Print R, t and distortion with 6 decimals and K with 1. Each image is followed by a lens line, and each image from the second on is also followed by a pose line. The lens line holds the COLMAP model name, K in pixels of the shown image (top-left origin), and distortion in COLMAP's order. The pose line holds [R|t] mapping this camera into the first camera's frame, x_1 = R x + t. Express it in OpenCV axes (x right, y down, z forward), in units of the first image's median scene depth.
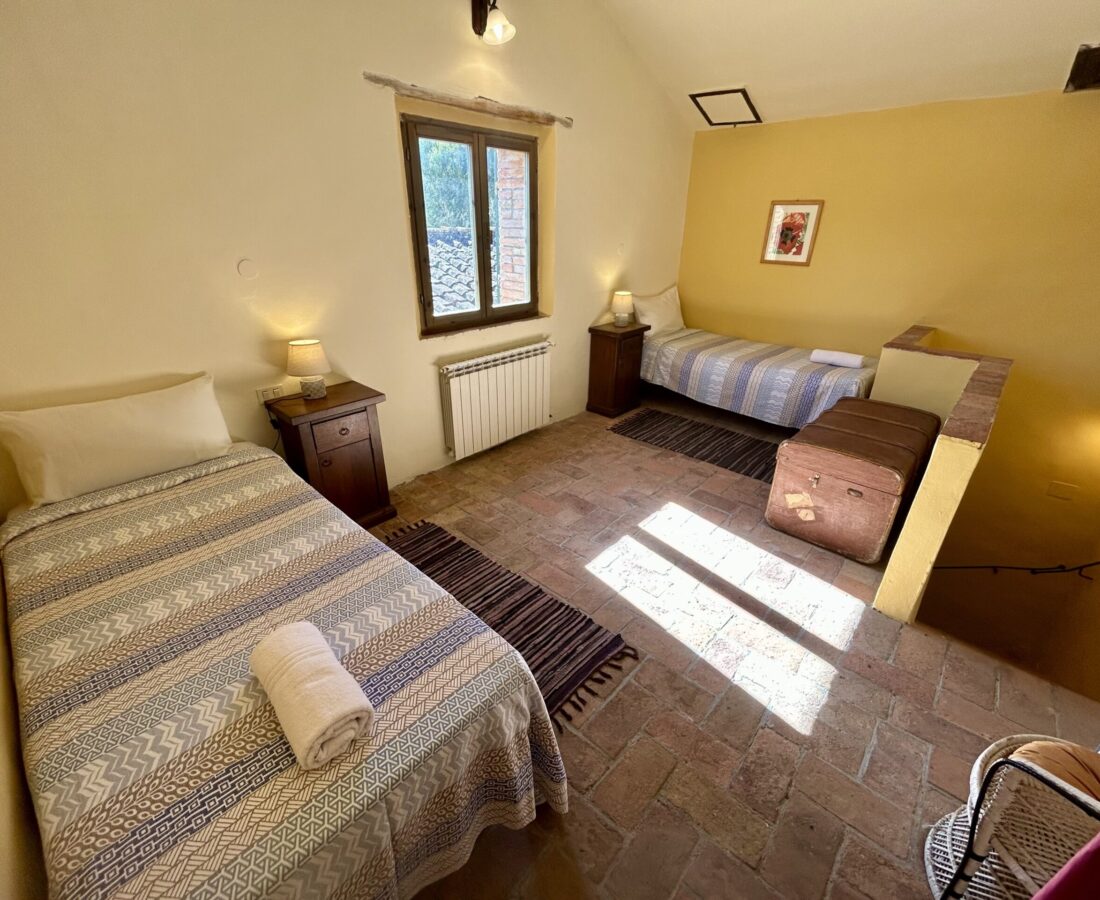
lens RADIAL K [[495.9, 0, 550.0], [0, 495.9, 450.0], [0, 0, 1]] dist [-0.000905, 0.000455]
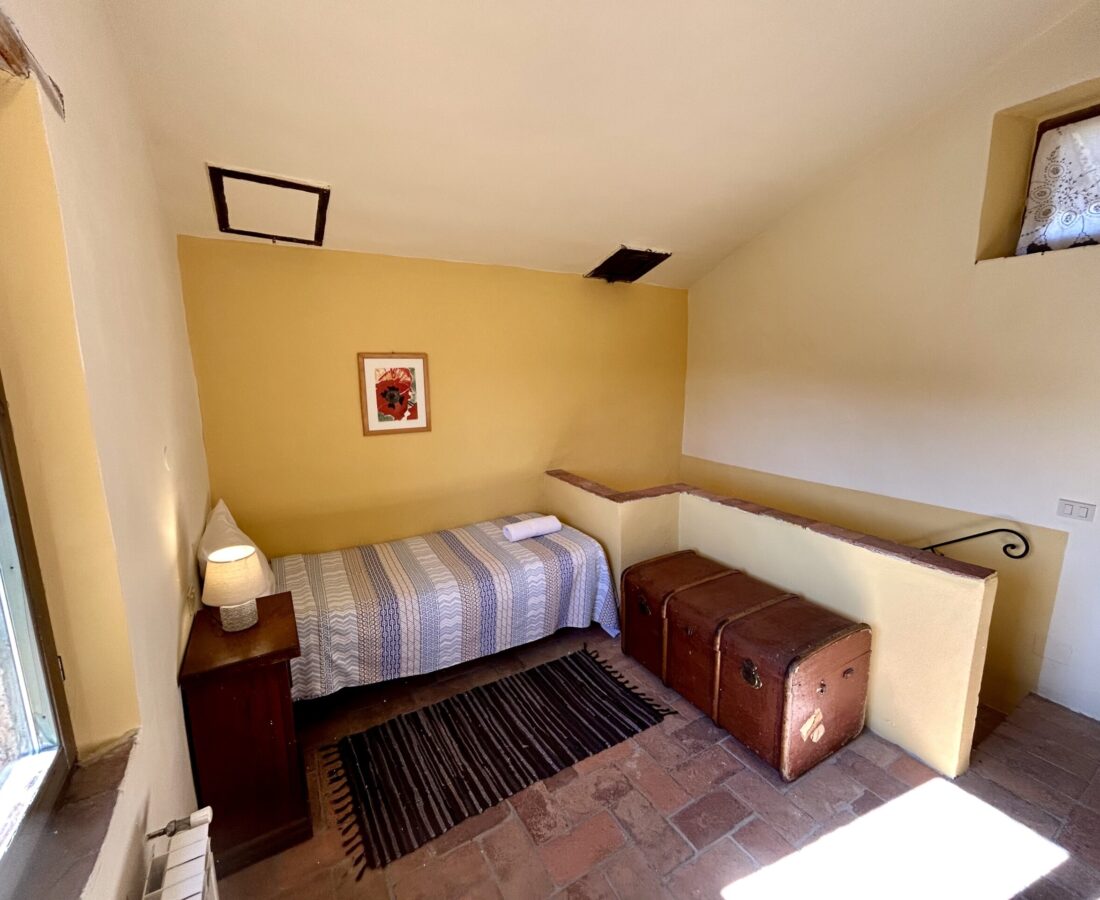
lens RADIAL K [[495.9, 0, 550.0], [0, 495.9, 450.0], [0, 0, 1]] dist [-0.000905, 0.000455]
pose [[0.283377, -0.177442, 0.942450, -0.171271], [0.422182, 0.905465, 0.043537, -0.331694], [-0.861081, 0.385548, 0.331501, 0.661813]]
